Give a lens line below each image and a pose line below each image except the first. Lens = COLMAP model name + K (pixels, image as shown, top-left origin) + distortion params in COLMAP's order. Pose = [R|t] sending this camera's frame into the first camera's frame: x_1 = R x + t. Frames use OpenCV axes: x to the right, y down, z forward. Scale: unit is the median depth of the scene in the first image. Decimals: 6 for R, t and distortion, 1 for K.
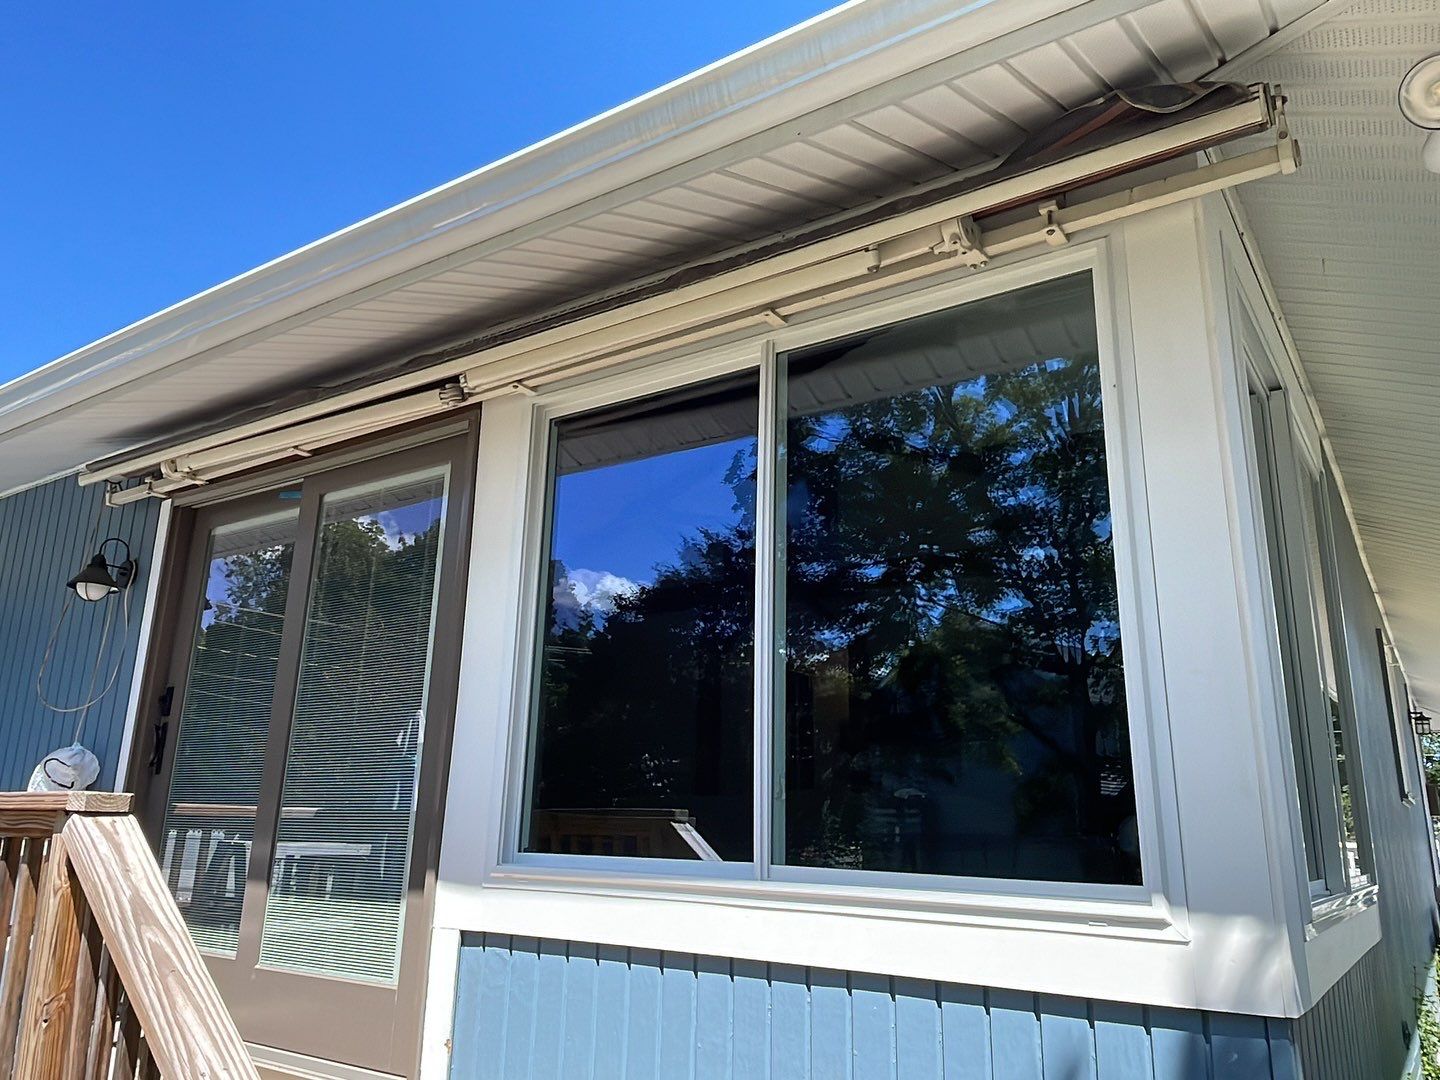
lens RADIAL K [[1042.3, 0, 720.0], [0, 1042.3, 540.0], [0, 0, 1]] dist [0.081431, -0.108166]
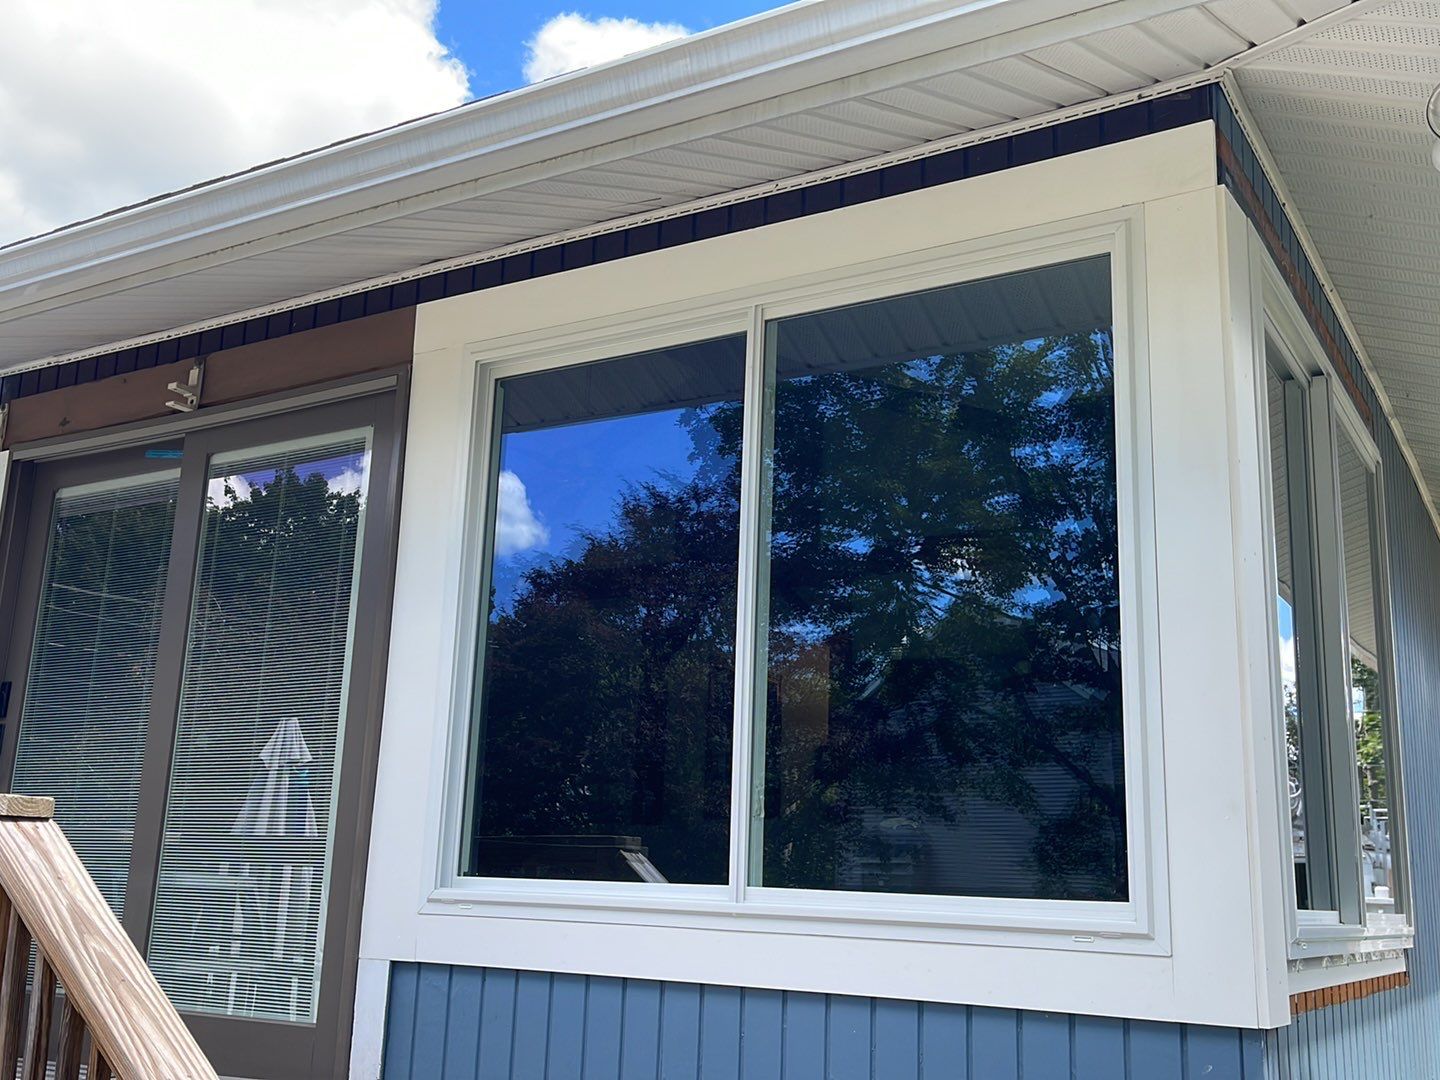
lens RADIAL K [[1431.4, 0, 722.6], [0, 1431.4, 552.1], [0, 0, 1]] dist [0.040463, -0.024278]
pose [[0.998432, 0.023559, 0.050789, -0.035892], [-0.025577, 0.998894, 0.039462, -0.027148], [-0.049803, -0.040699, 0.997929, -0.199965]]
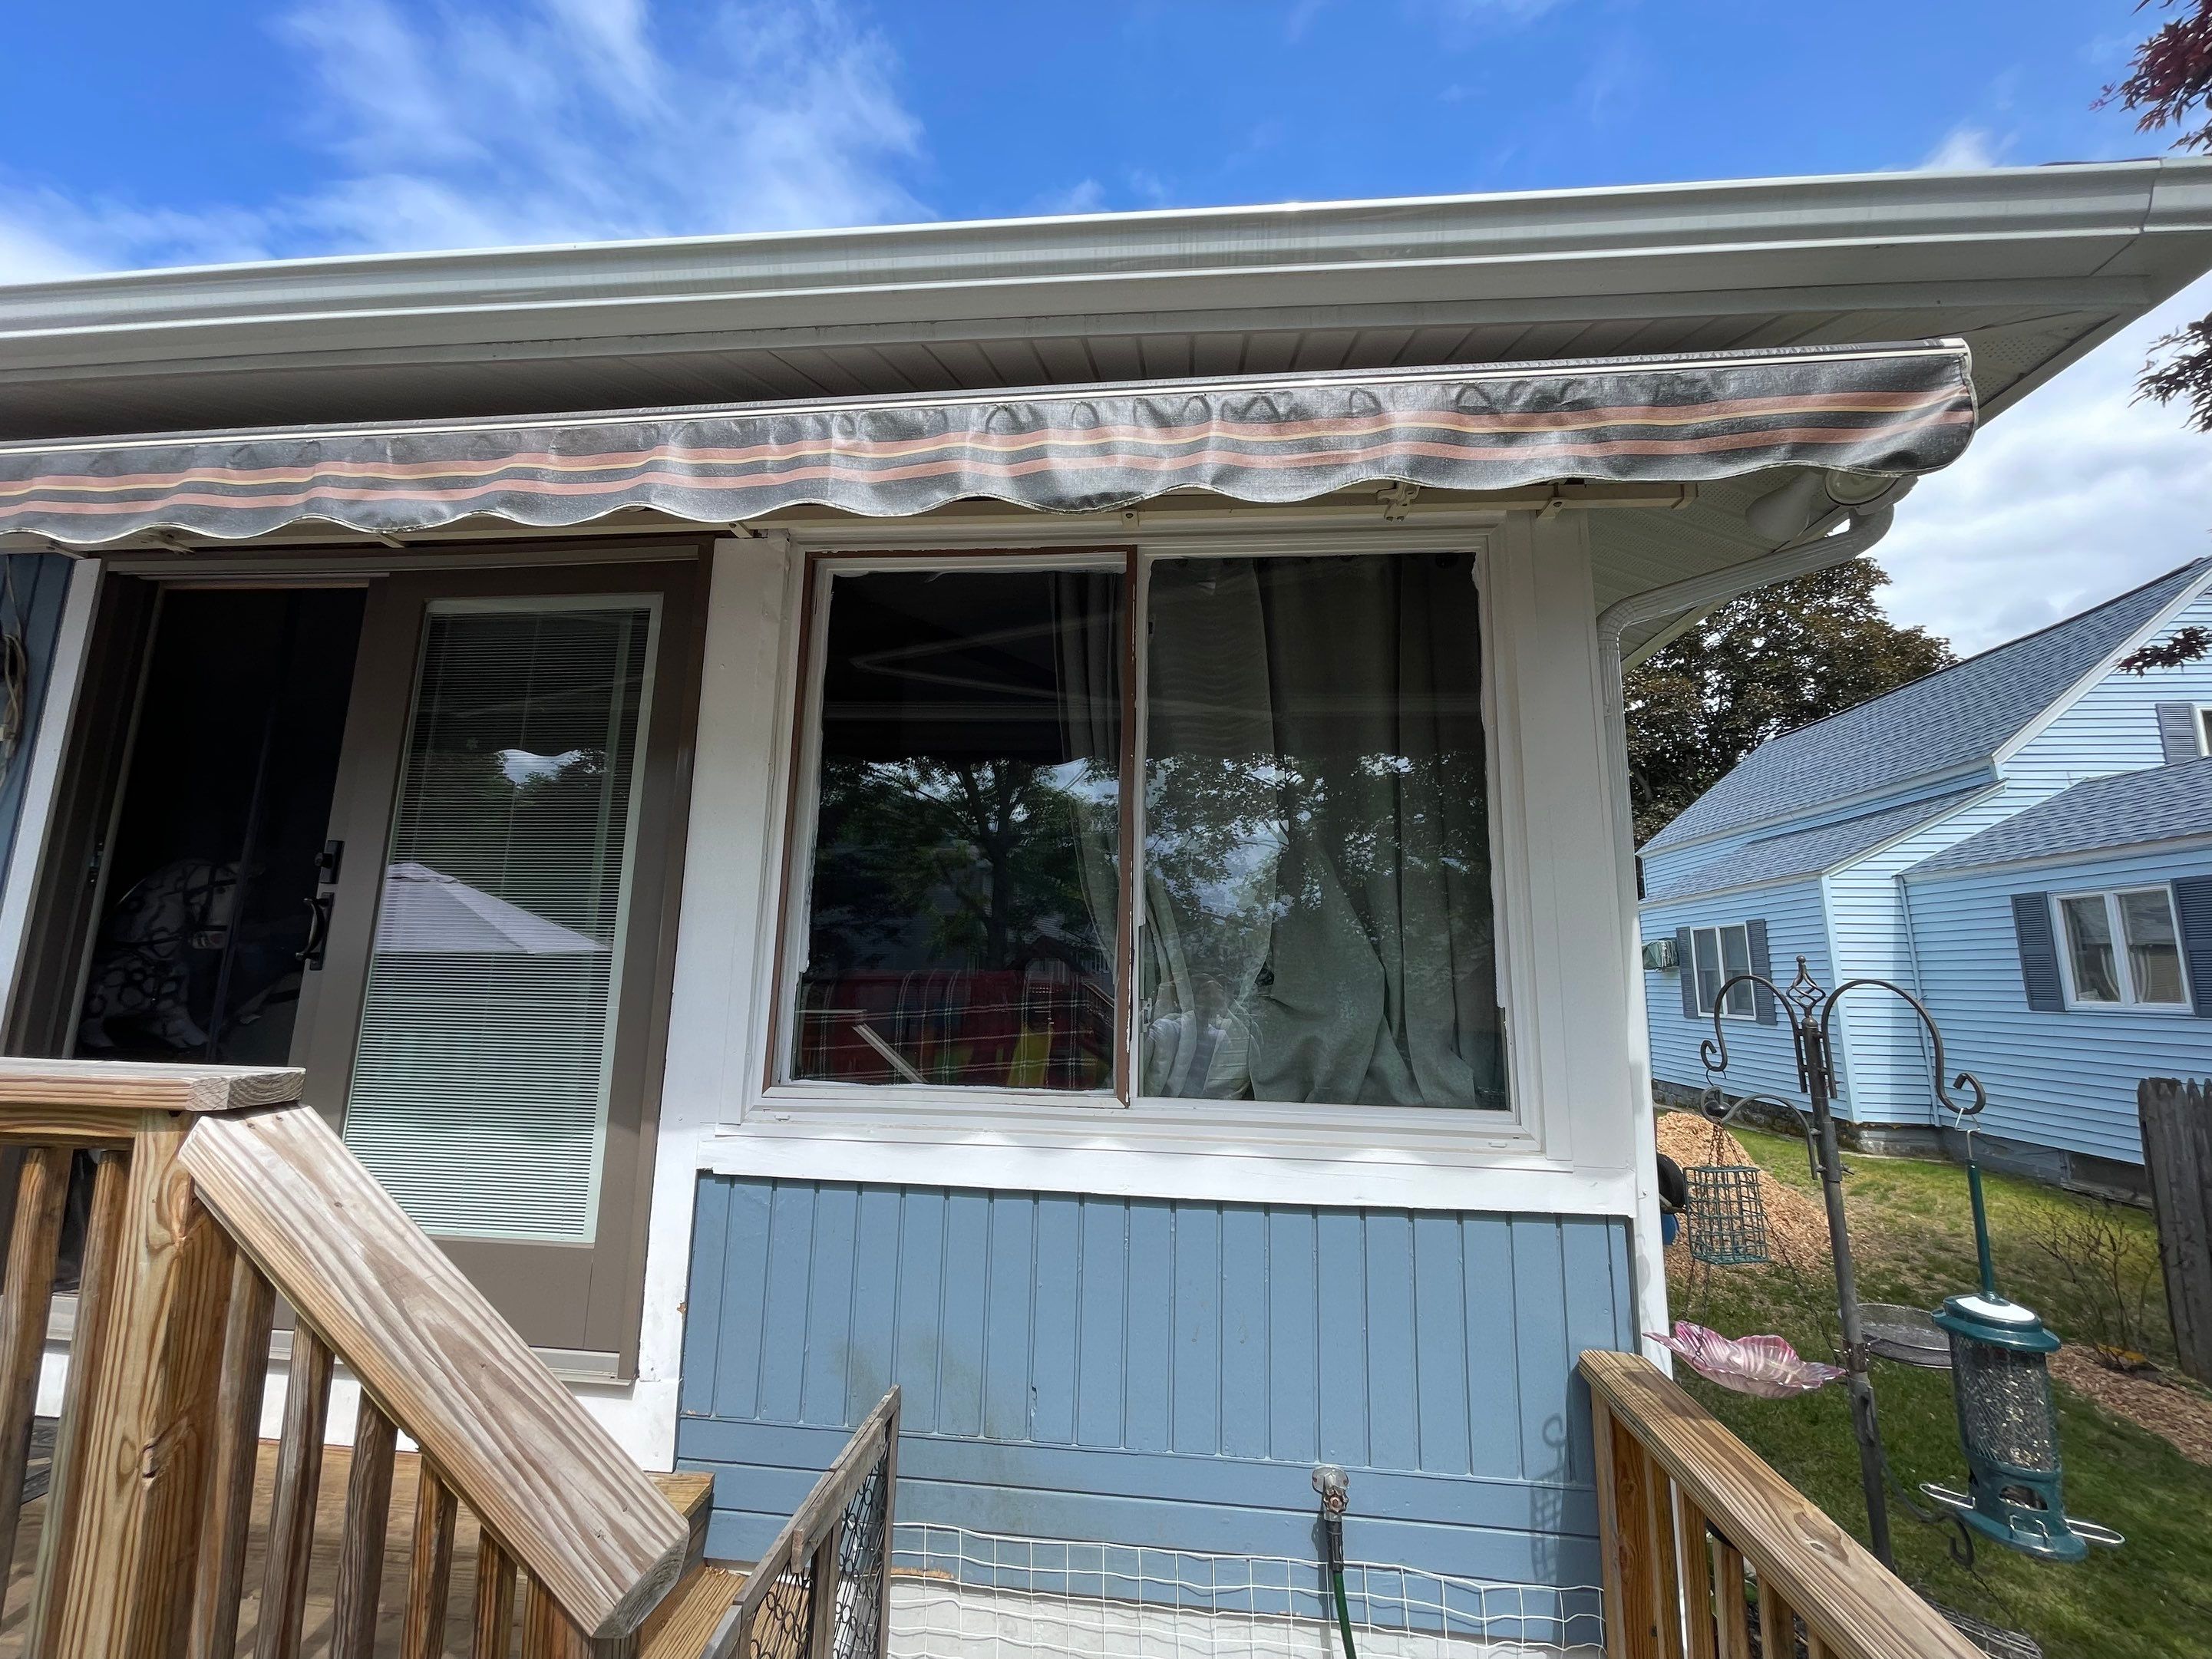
lens RADIAL K [[887.3, 0, 1103.0], [0, 887.3, 819.3], [0, 0, 1]] dist [-0.002696, -0.000163]
pose [[0.877101, 0.074133, 0.474551, -0.307001], [-0.127811, 0.988418, 0.081821, -0.003571], [-0.462989, -0.132418, 0.876417, 0.268893]]
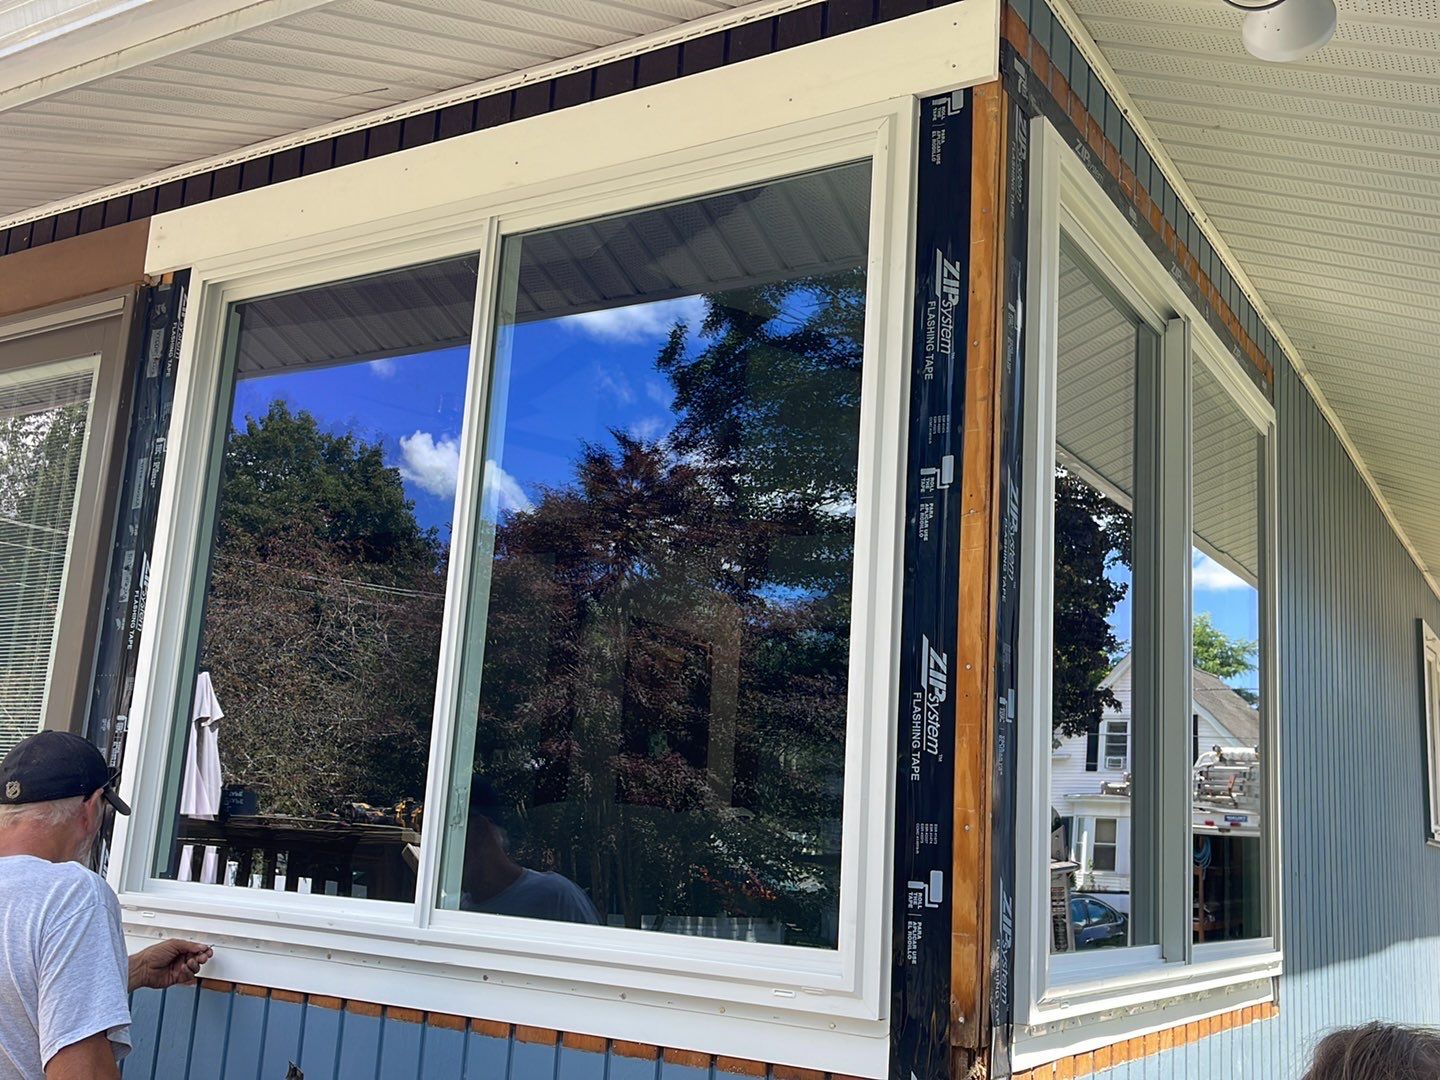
lens RADIAL K [[1431.4, 0, 722.6], [0, 1431.4, 552.1], [0, 0, 1]] dist [0.040463, -0.024278]
pose [[0.998339, 0.044689, 0.036354, 0.169658], [-0.047233, 0.996255, 0.072425, -0.032534], [-0.032982, -0.074021, 0.996711, -0.040909]]
